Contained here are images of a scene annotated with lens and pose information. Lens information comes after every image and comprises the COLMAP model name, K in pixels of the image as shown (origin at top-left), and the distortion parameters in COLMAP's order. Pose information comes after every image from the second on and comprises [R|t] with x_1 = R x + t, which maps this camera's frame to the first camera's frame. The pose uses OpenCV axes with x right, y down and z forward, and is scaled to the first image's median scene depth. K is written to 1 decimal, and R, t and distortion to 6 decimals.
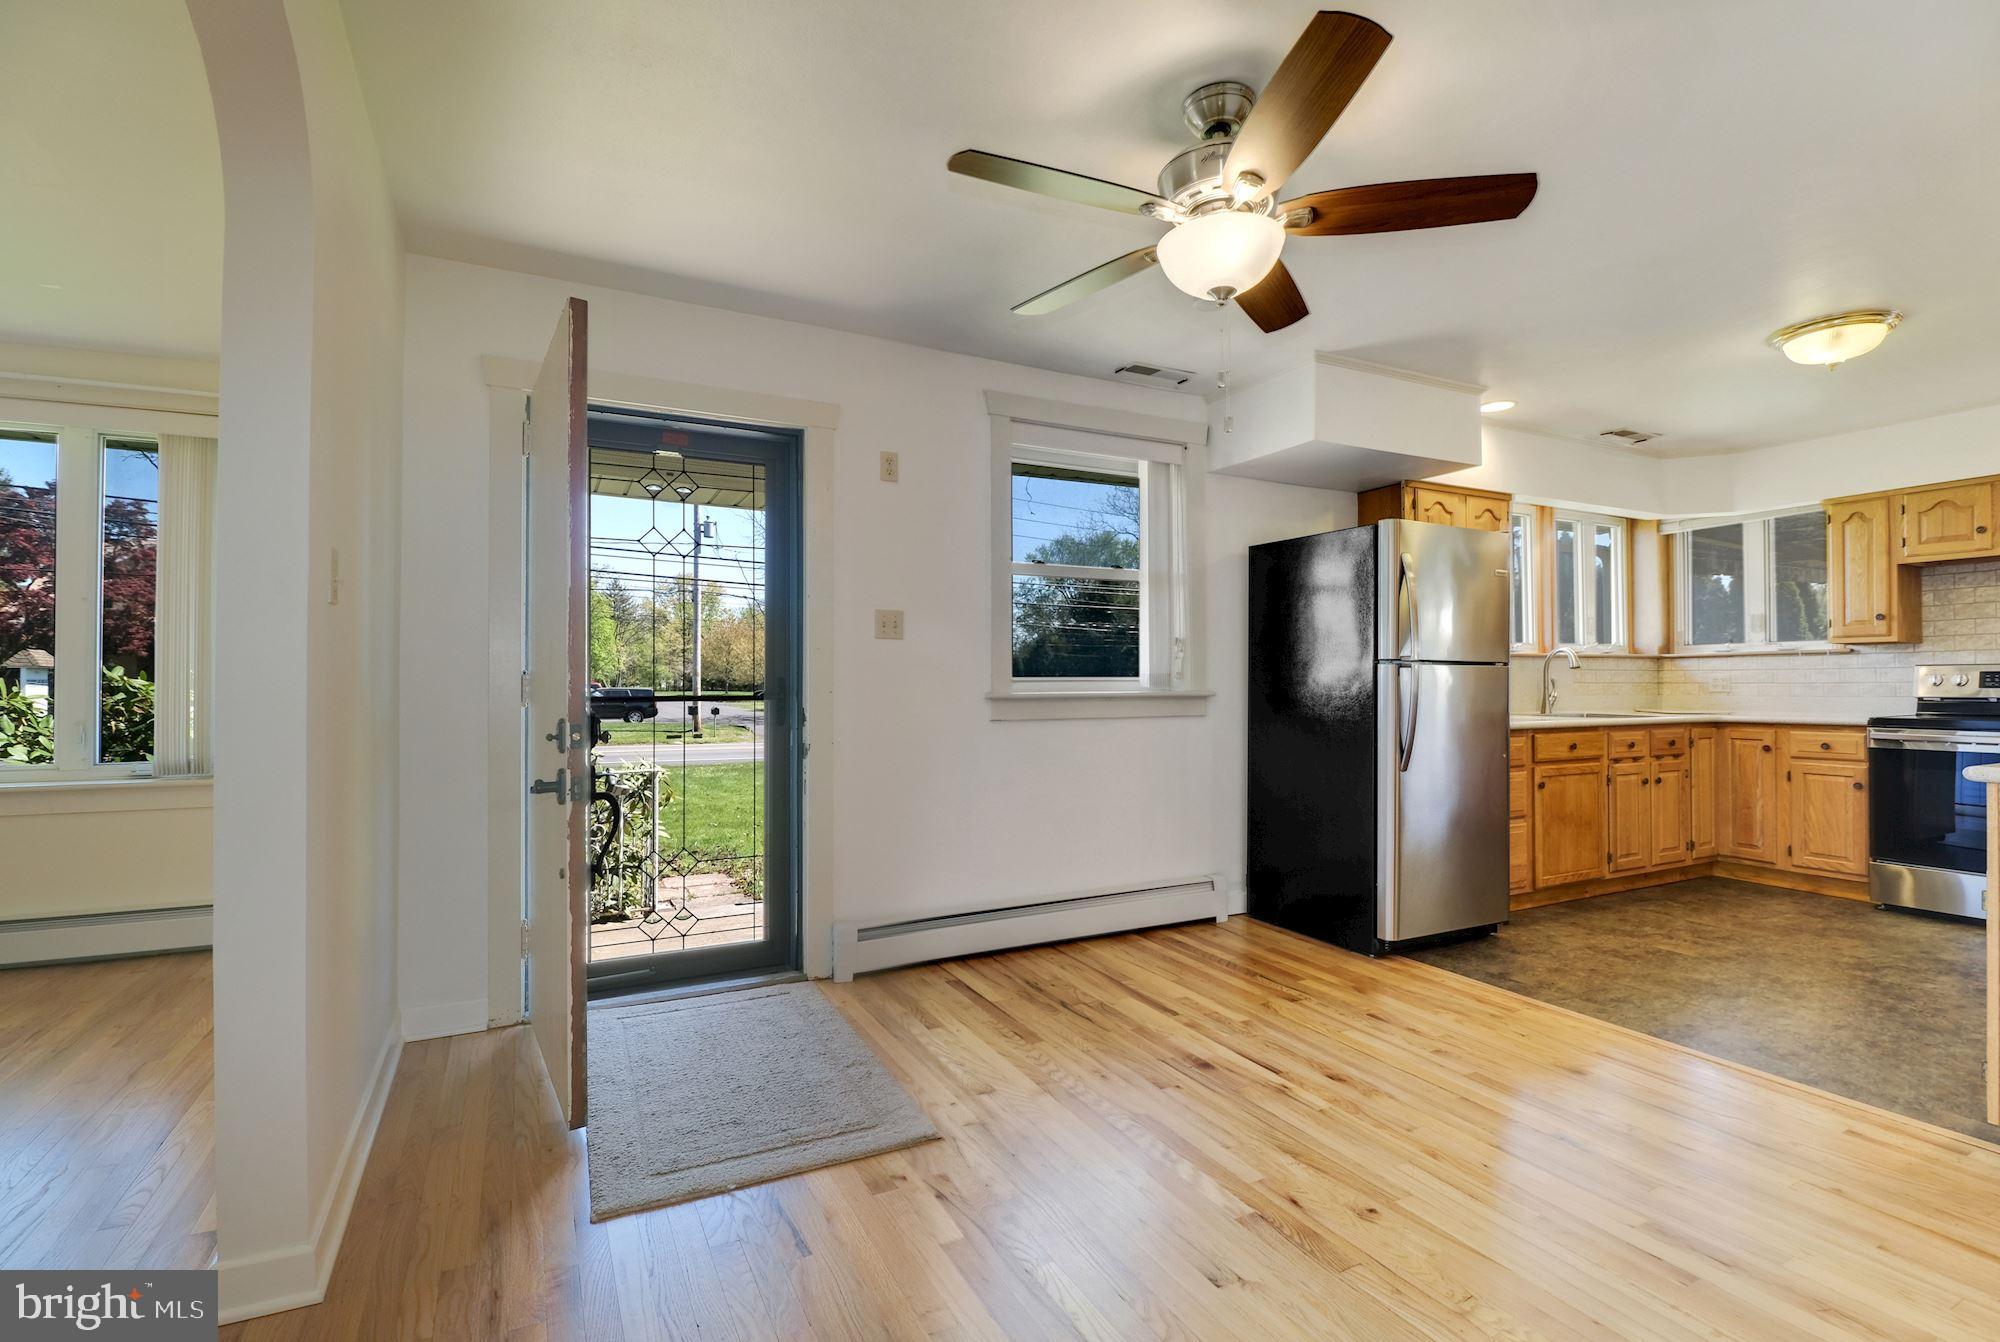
lens RADIAL K [[917.6, 0, 998.9], [0, 917.6, 670.0], [0, 0, 1]] dist [-0.003861, -0.001106]
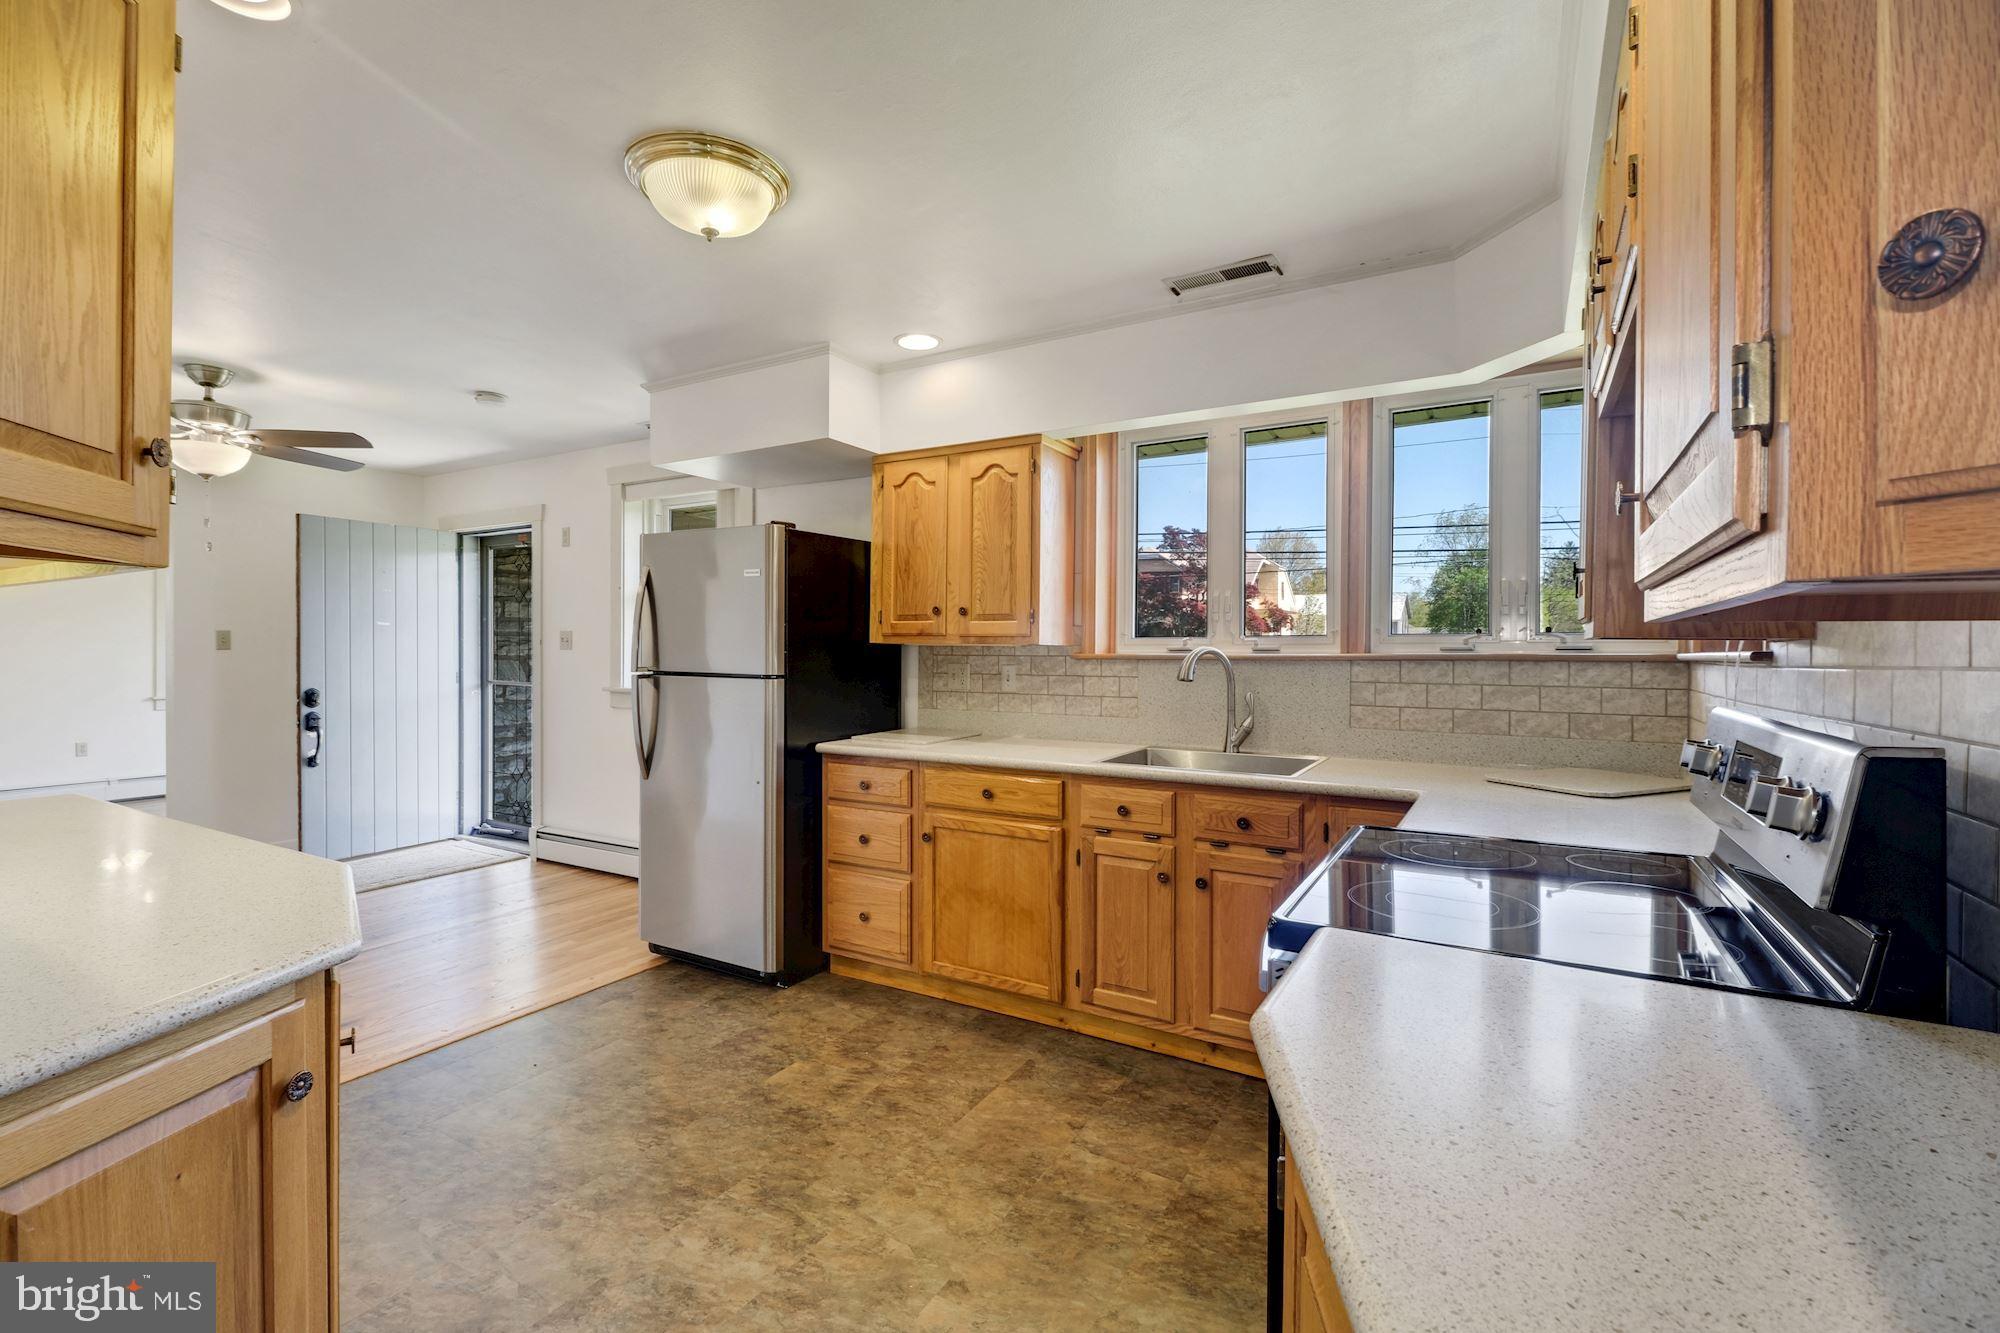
lens RADIAL K [[887.4, 0, 990.3], [0, 887.4, 665.9], [0, 0, 1]] dist [0.002903, -0.000853]
pose [[0.529565, 0.017302, -0.848093, 1.530404], [0.007321, 0.999661, 0.024966, -0.038934], [0.848238, -0.019430, 0.529259, 0.824906]]
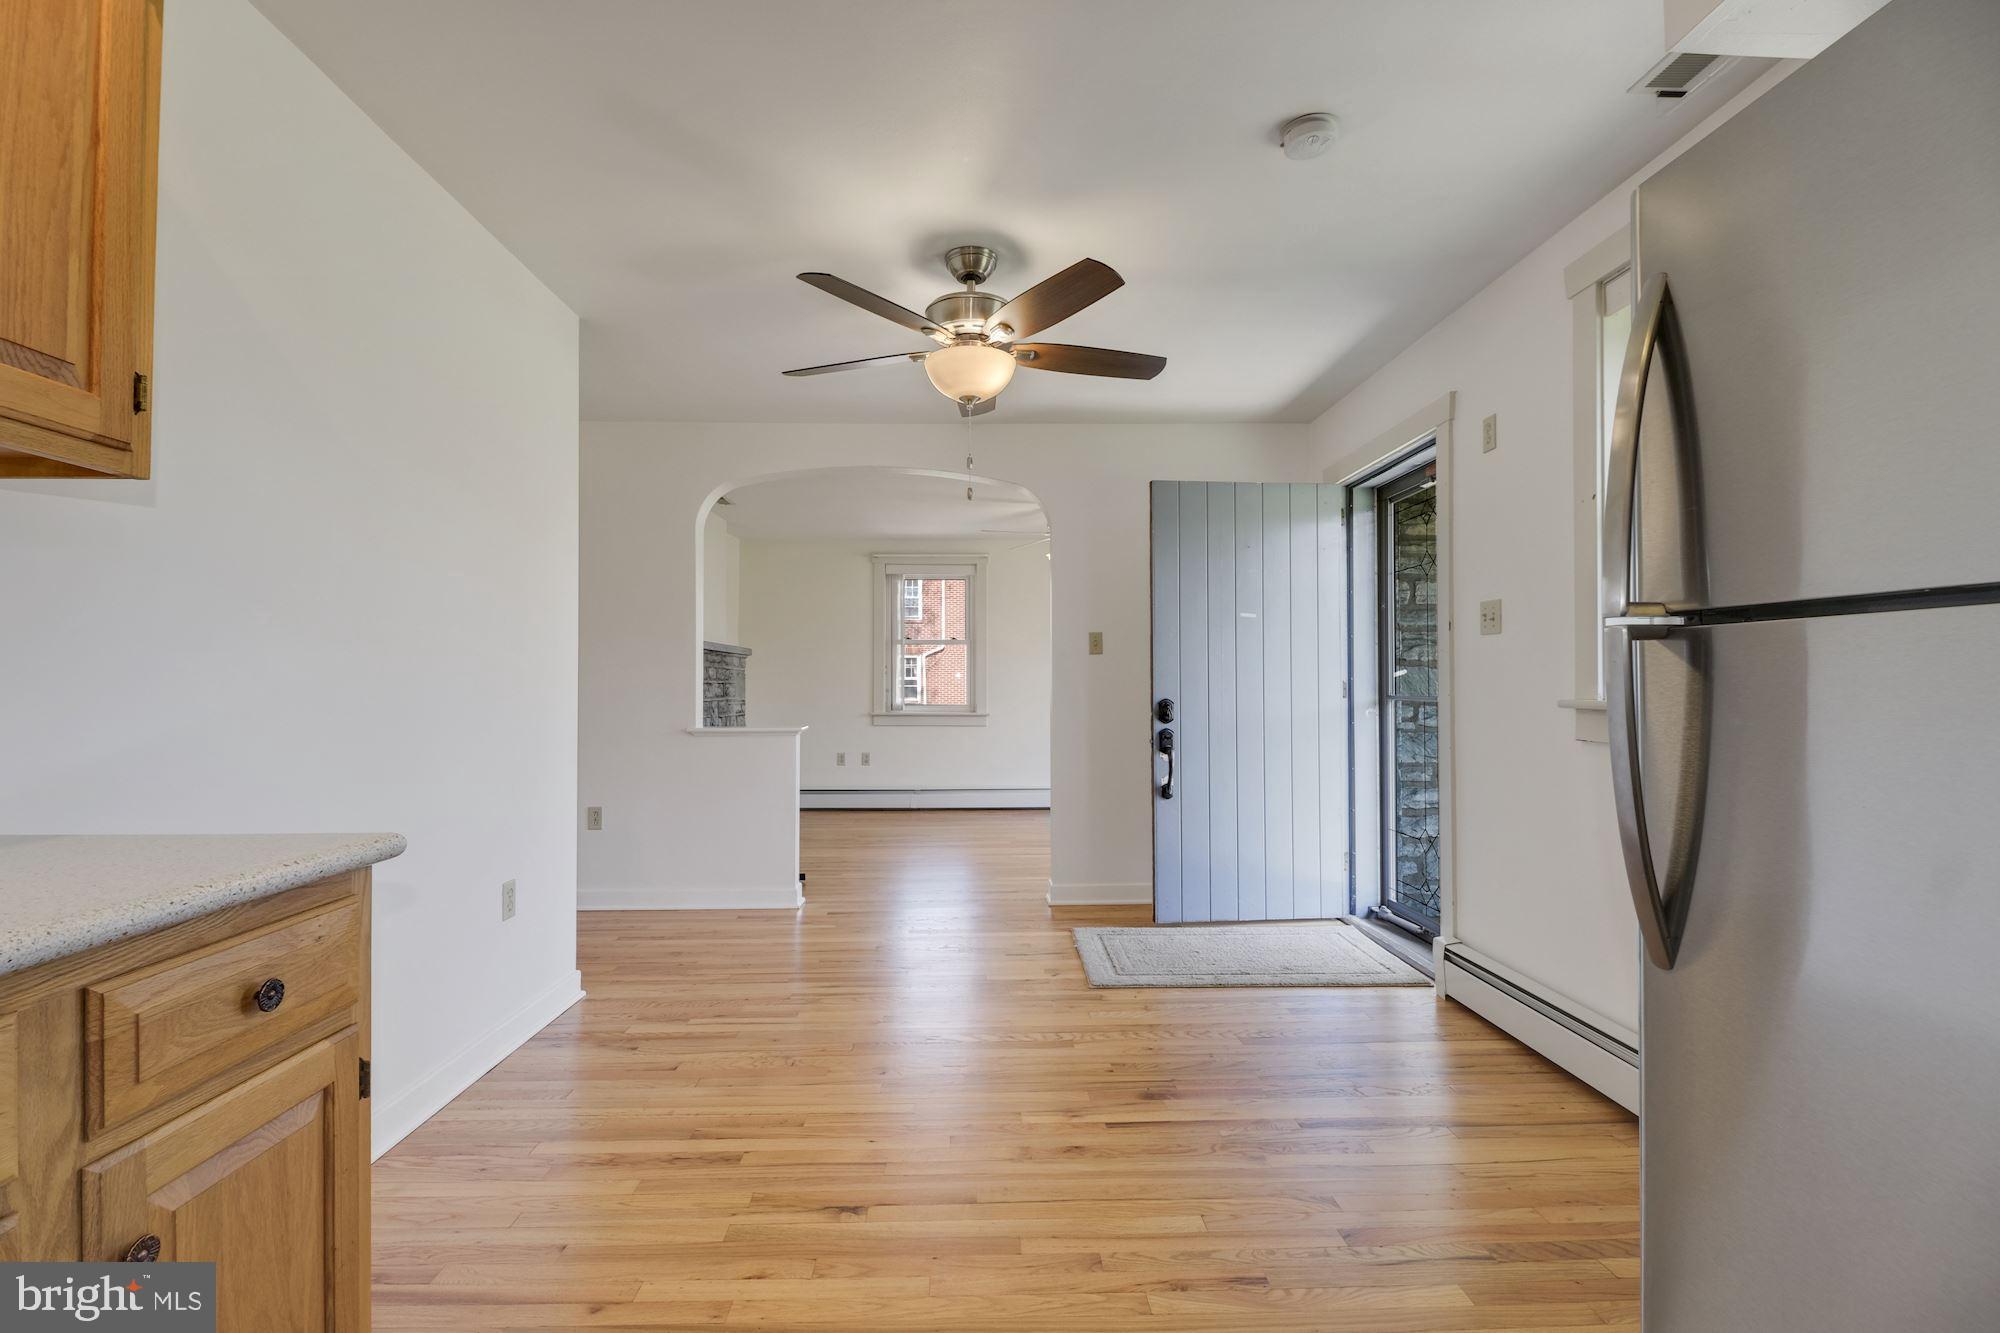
lens RADIAL K [[887.4, 0, 985.4], [0, 887.4, 671.2], [0, 0, 1]] dist [0.002903, -0.000853]
pose [[-0.444000, -0.015256, -0.895897, 0.842691], [0.013311, 0.999632, -0.023620, 0.014478], [0.895928, -0.022413, -0.443634, 0.954698]]
